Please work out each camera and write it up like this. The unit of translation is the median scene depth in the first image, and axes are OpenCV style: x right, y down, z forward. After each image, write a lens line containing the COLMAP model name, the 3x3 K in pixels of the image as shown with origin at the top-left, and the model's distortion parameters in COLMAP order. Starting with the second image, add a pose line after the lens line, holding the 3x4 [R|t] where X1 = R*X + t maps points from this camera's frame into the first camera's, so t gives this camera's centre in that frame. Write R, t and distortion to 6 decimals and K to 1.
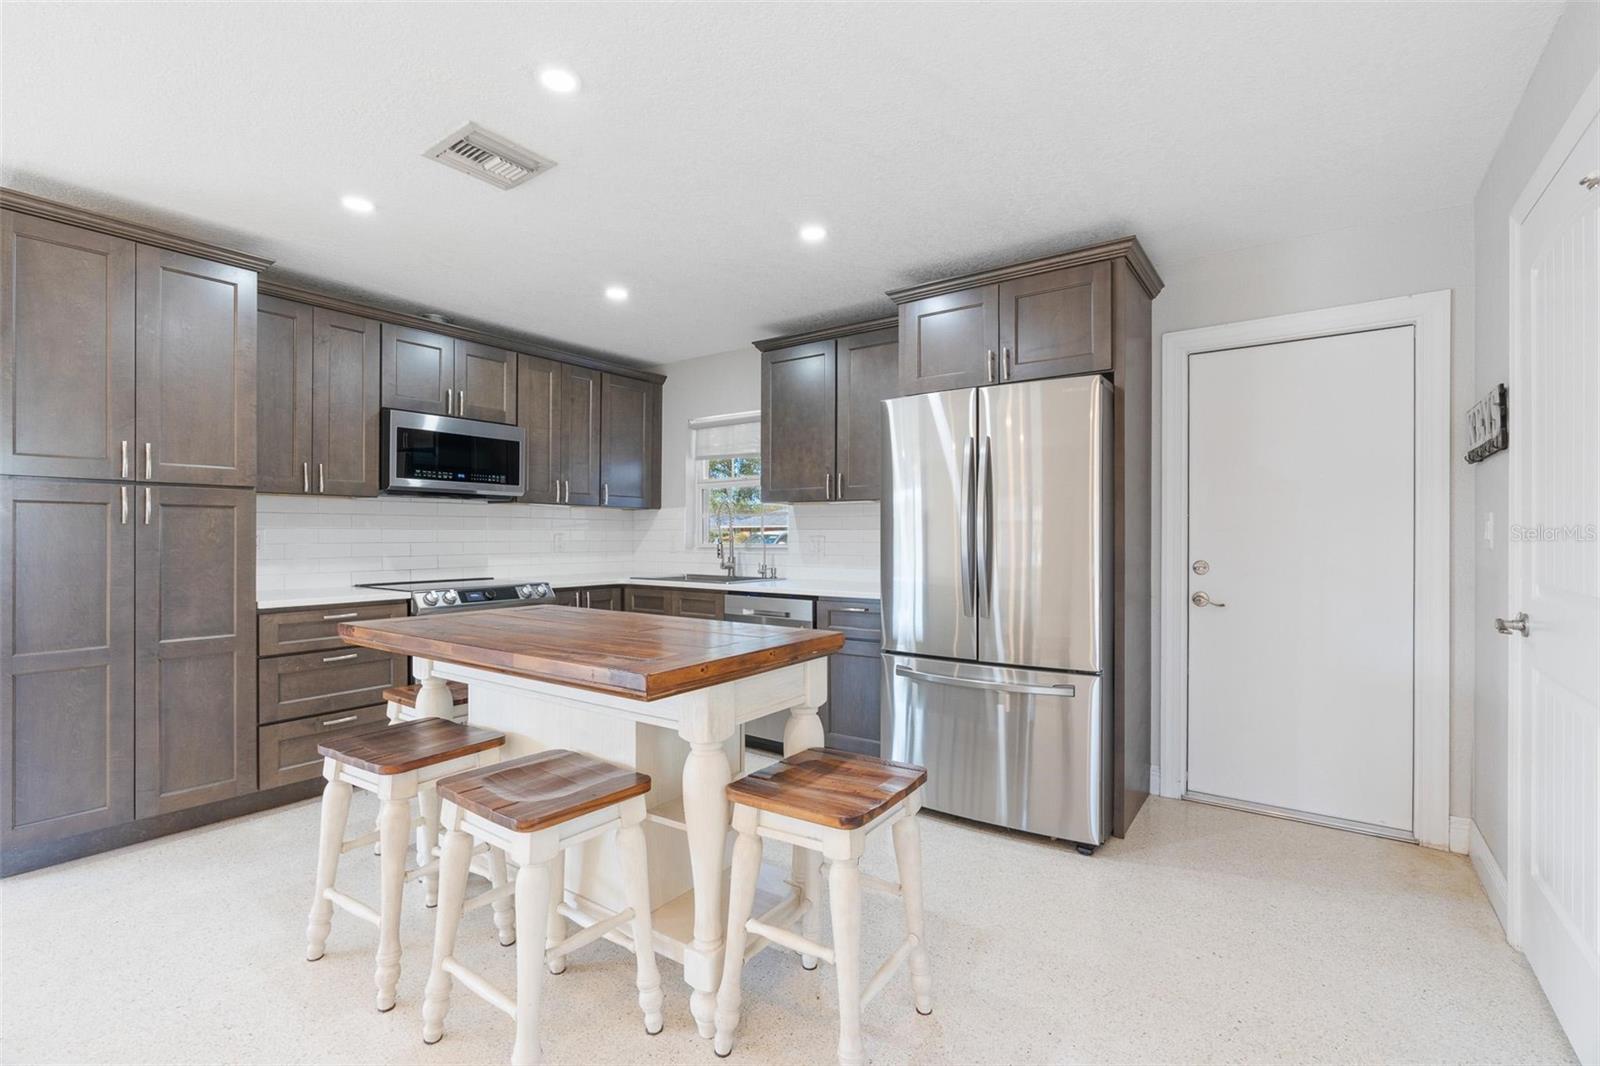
lens RADIAL K [[715.2, 0, 790.4], [0, 715.2, 533.0], [0, 0, 1]] dist [-0.002056, 0.000144]
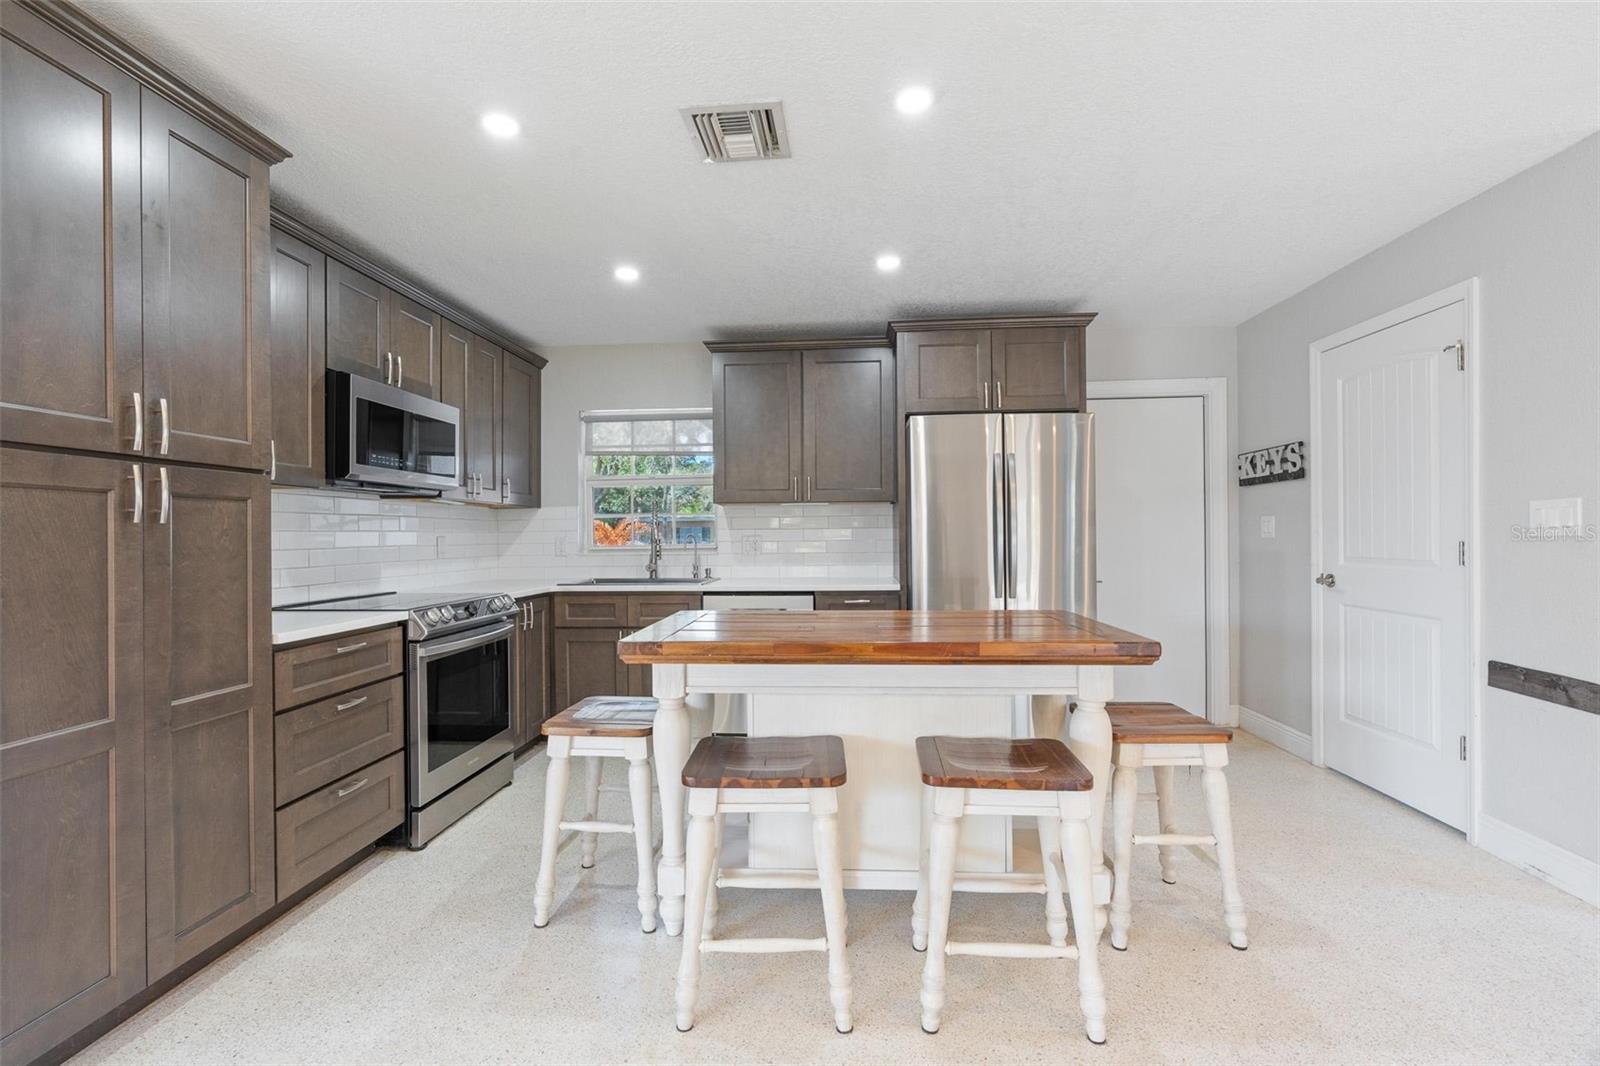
lens RADIAL K [[715.2, 0, 790.4], [0, 715.2, 533.0], [0, 0, 1]] dist [-0.002056, 0.000144]
pose [[0.850943, -0.007284, 0.525207, -0.621369], [0.008576, 0.999963, -0.000027, 0.000636], [-0.525188, 0.004527, 0.850974, 0.121694]]
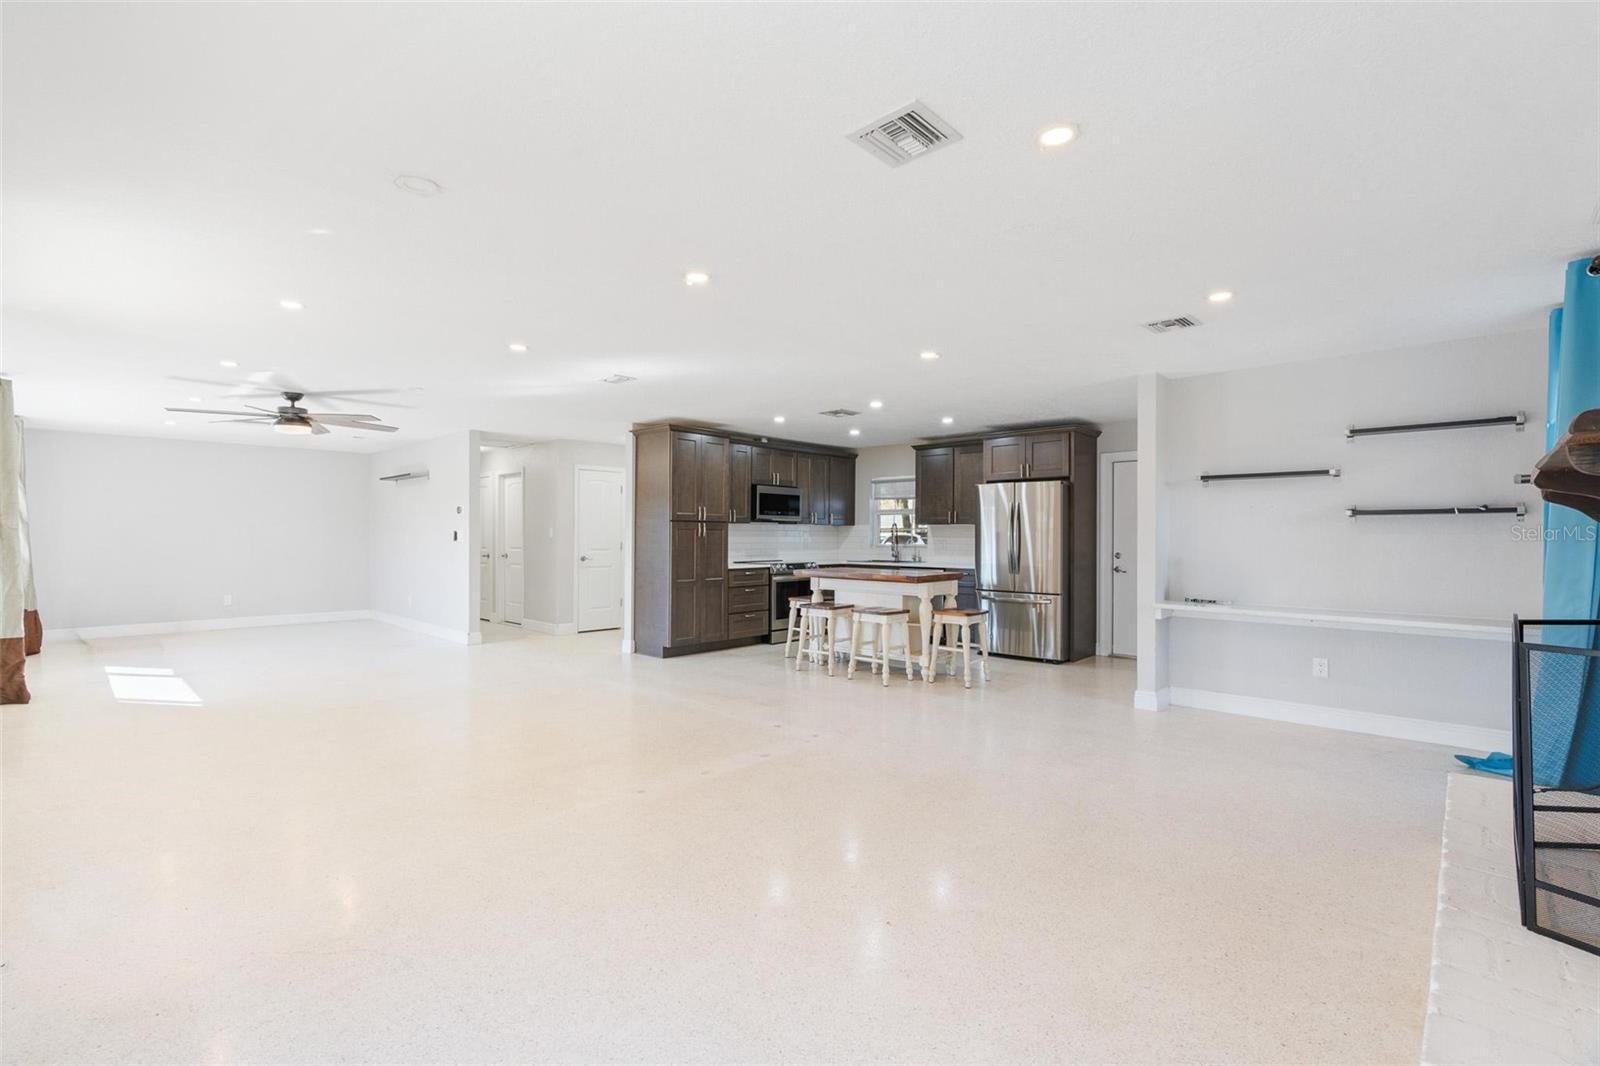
lens RADIAL K [[715.2, 0, 790.4], [0, 715.2, 533.0], [0, 0, 1]] dist [-0.002056, 0.000144]
pose [[0.991918, 0.002281, -0.126858, -0.178223], [-0.002353, 0.999997, -0.000416, -0.020472], [0.126857, 0.000711, 0.991921, -1.404432]]
